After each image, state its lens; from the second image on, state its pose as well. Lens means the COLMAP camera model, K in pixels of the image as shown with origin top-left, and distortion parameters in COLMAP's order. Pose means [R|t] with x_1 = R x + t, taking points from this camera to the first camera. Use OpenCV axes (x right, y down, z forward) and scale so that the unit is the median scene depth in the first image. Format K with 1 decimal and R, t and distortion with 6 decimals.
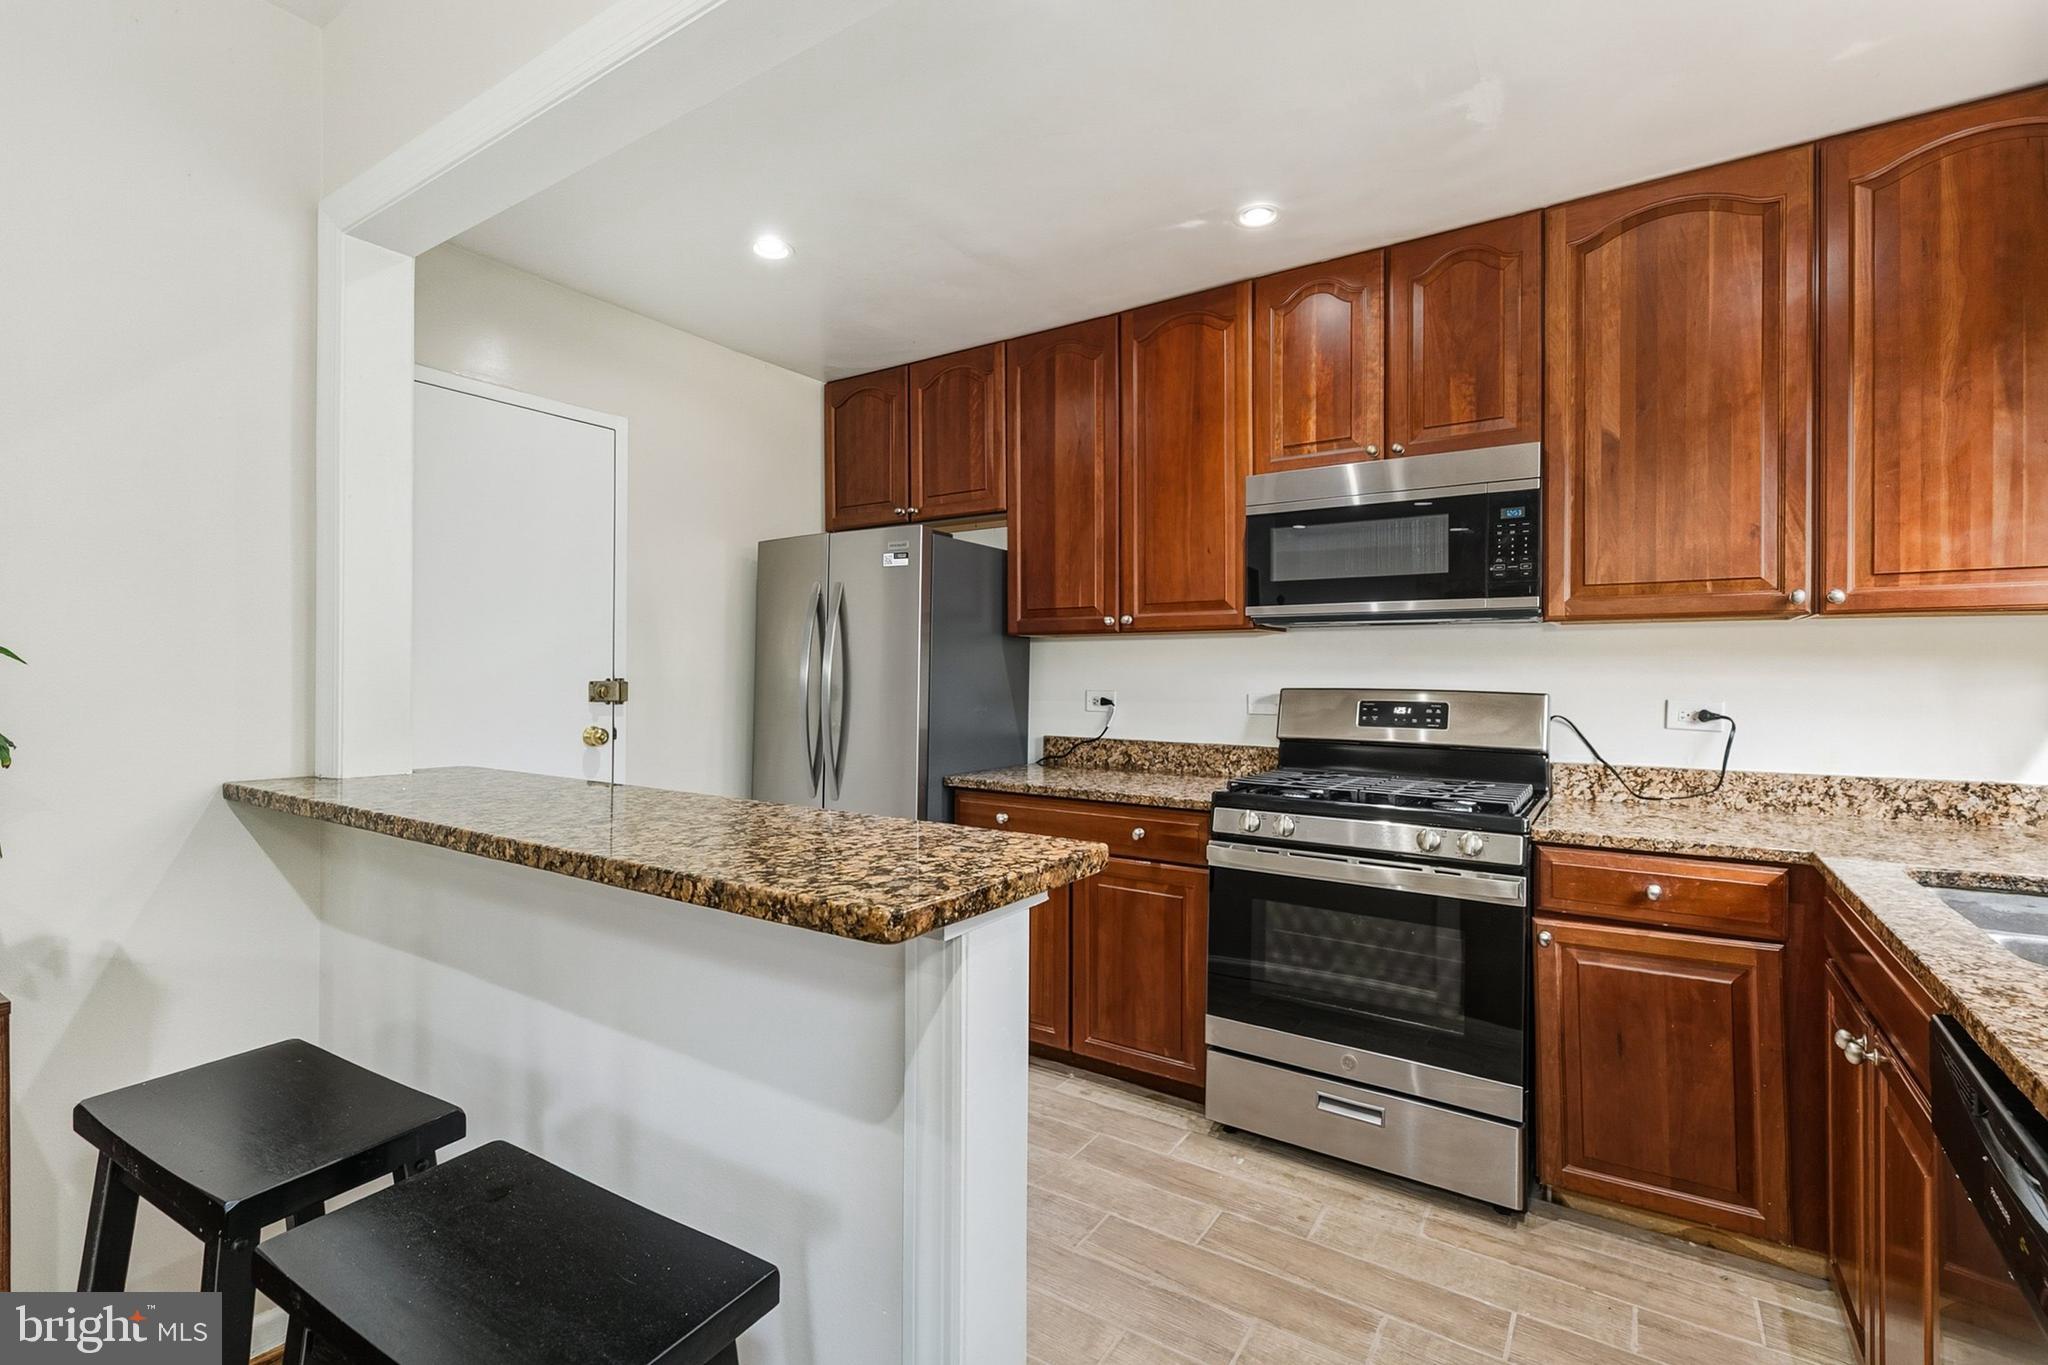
lens RADIAL K [[928.8, 0, 1034.6], [0, 928.8, 678.6], [0, 0, 1]] dist [0.008179, -0.001898]
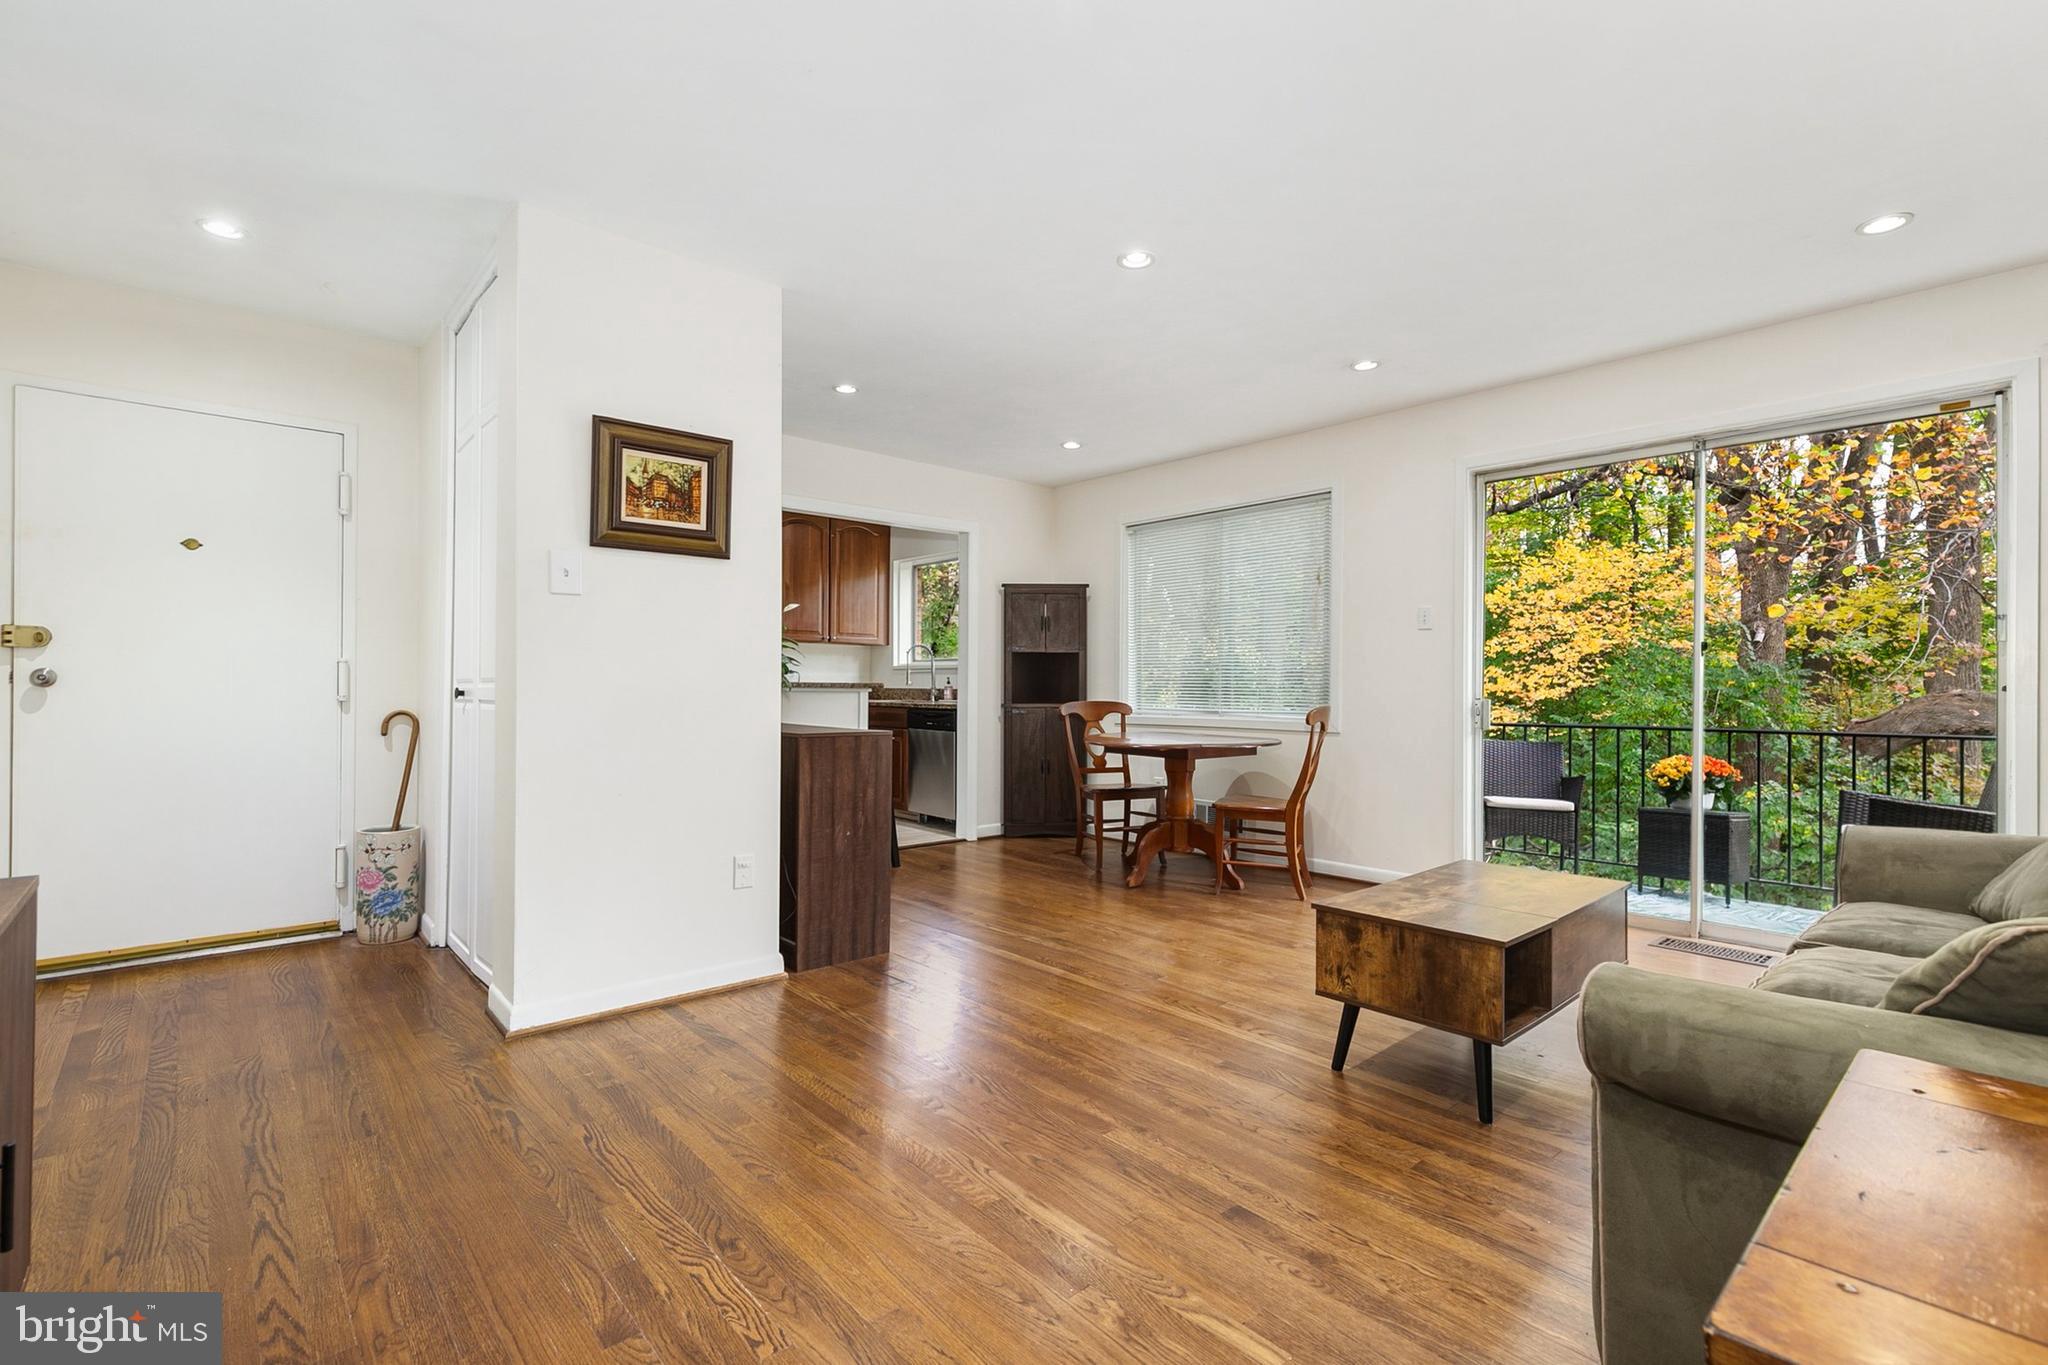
lens RADIAL K [[928.8, 0, 1024.2], [0, 928.8, 682.1], [0, 0, 1]] dist [0.008179, -0.001898]
pose [[0.253286, 0.000798, 0.967391, -2.205354], [-0.001546, 0.999999, -0.000420, 0.078216], [-0.967390, -0.001390, 0.253287, -0.600276]]
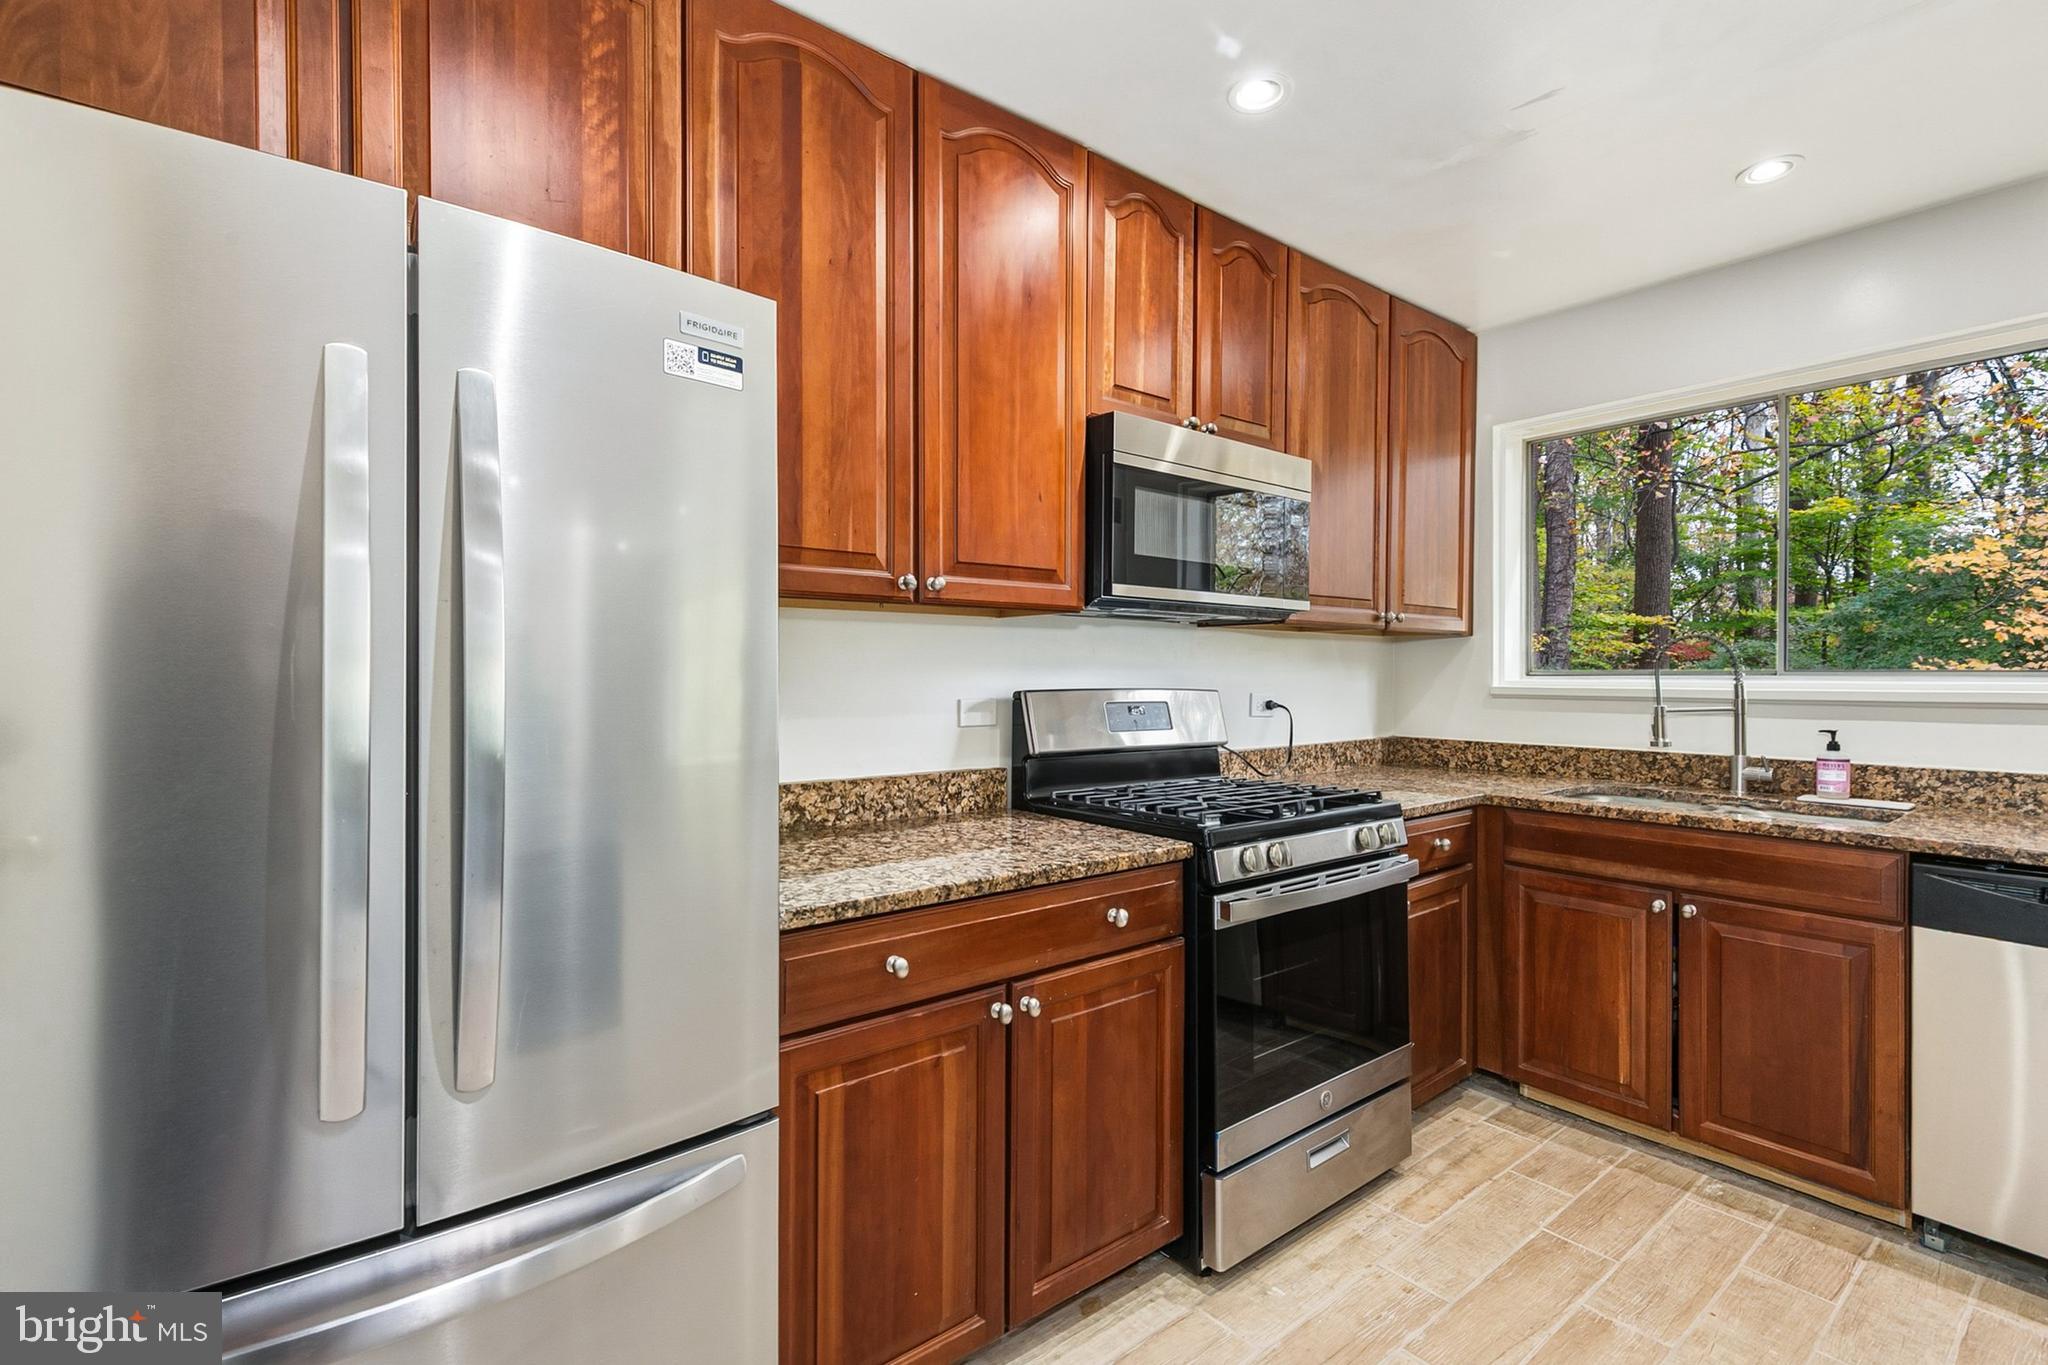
lens RADIAL K [[928.8, 0, 1021.5], [0, 928.8, 676.0], [0, 0, 1]] dist [0.008179, -0.001898]
pose [[0.300221, -0.007799, 0.953838, -0.583870], [0.000816, 0.999968, 0.007920, -0.009477], [-0.953869, -0.001599, 0.300218, 0.956005]]
